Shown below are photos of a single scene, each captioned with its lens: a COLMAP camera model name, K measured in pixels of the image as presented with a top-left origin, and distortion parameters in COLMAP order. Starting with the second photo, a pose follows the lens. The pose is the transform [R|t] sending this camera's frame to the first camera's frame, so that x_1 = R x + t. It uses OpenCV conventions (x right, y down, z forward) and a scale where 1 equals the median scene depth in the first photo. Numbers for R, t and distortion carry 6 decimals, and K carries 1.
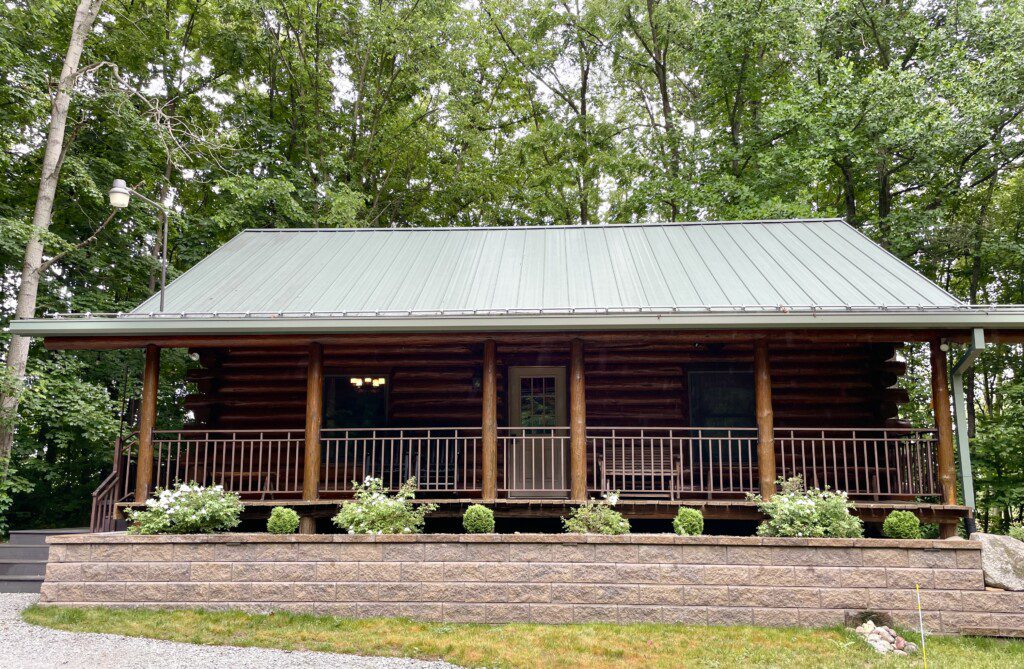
lens RADIAL K [[767.8, 0, 512.0], [0, 767.8, 334.5], [0, 0, 1]] dist [0.090764, -0.127171]
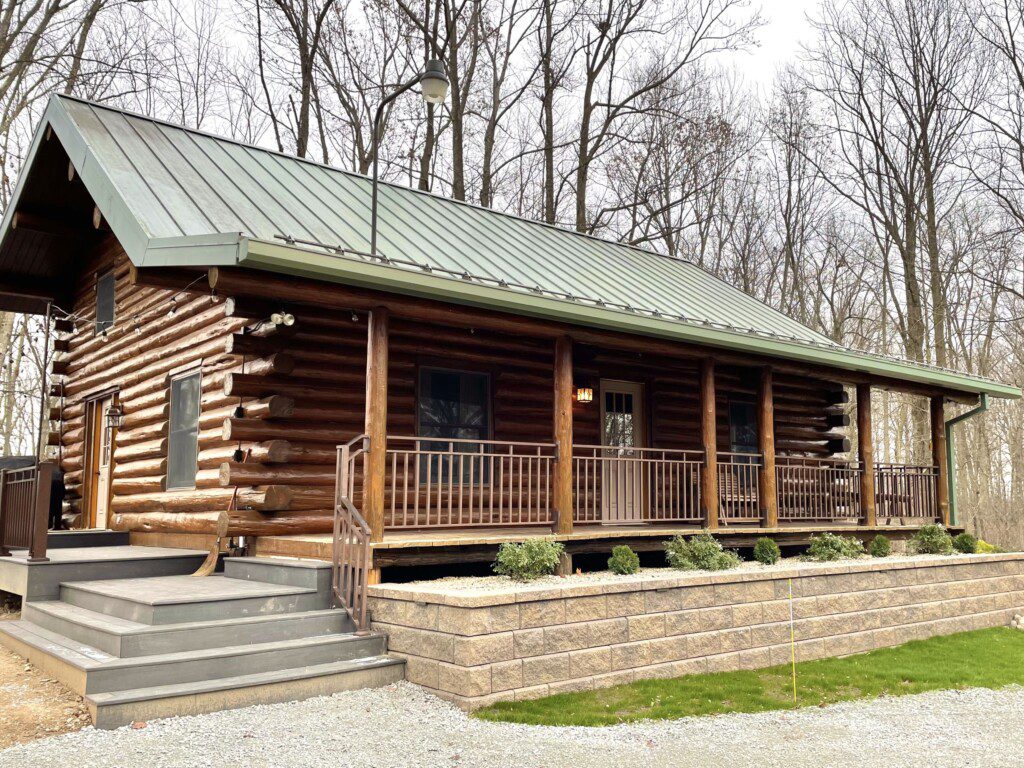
lens RADIAL K [[903.9, 0, 512.0], [0, 903.9, 384.0], [0, 0, 1]] dist [0.087268, -0.003035]
pose [[0.727928, 0.085302, 0.680326, -1.022455], [-0.132603, 0.991013, 0.017624, 0.057184], [-0.672709, -0.103042, 0.732697, 0.399644]]
